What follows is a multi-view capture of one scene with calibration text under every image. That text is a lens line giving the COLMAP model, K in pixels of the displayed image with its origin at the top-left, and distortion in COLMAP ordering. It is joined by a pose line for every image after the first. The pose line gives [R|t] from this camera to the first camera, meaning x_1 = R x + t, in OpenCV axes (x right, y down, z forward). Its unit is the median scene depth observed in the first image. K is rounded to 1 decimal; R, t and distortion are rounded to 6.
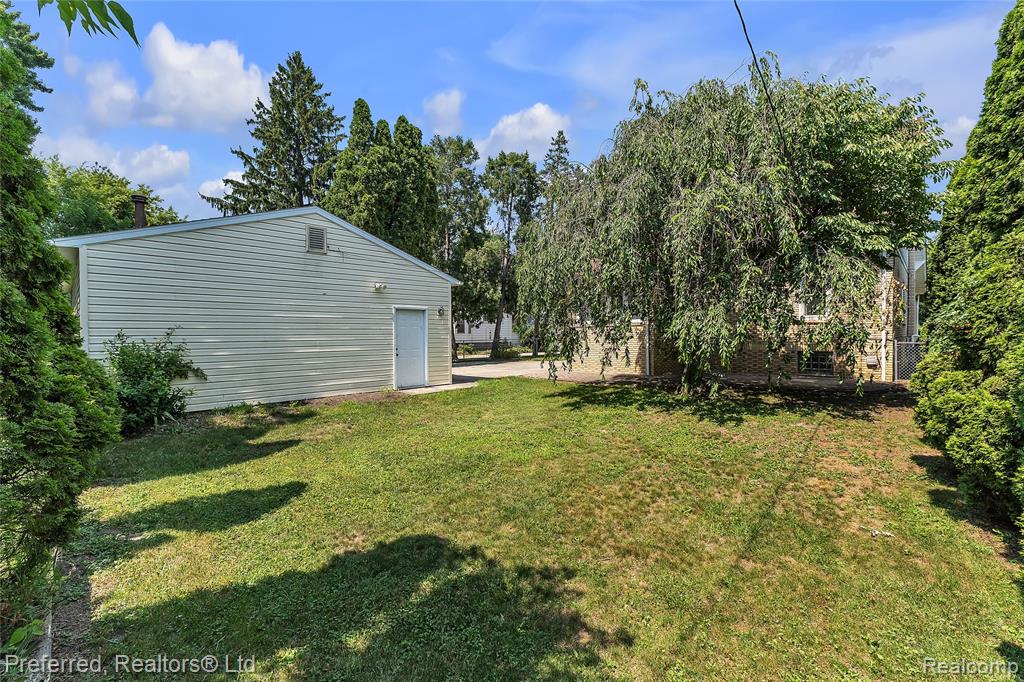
lens RADIAL K [[439.7, 0, 512.0], [0, 439.7, 341.0], [0, 0, 1]] dist [0.010765, 0.000482]
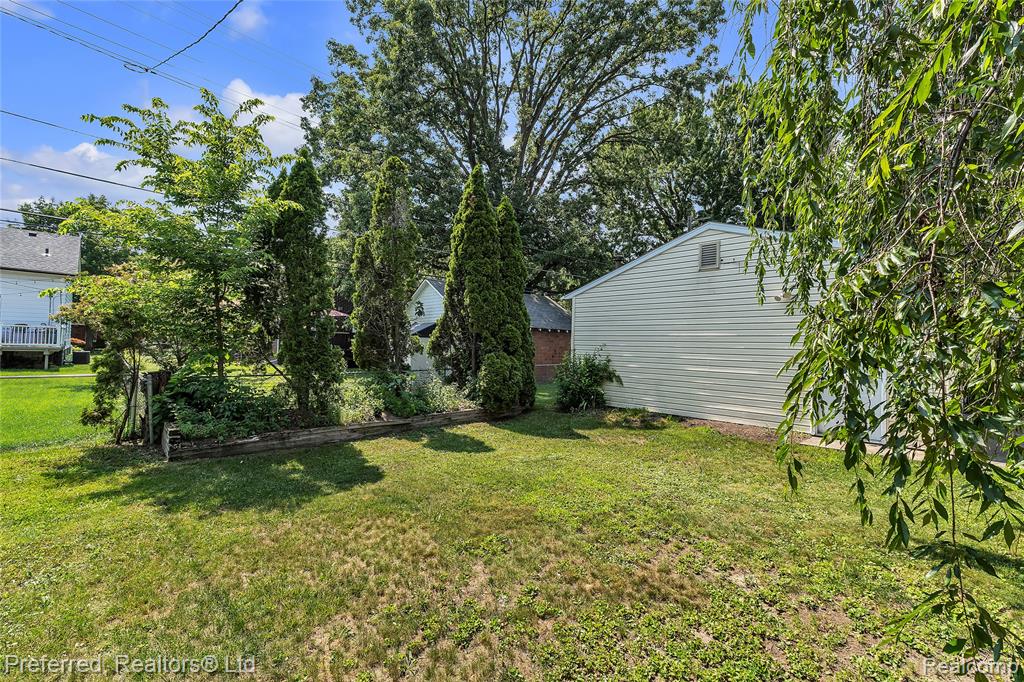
lens RADIAL K [[432.1, 0, 512.0], [0, 432.1, 341.0], [0, 0, 1]] dist [0.001540, 0.000141]
pose [[-0.042009, -0.008878, -0.999078, 0.398580], [-0.041232, 0.999124, -0.007145, -0.013516], [0.998266, 0.040894, -0.042338, 0.465971]]
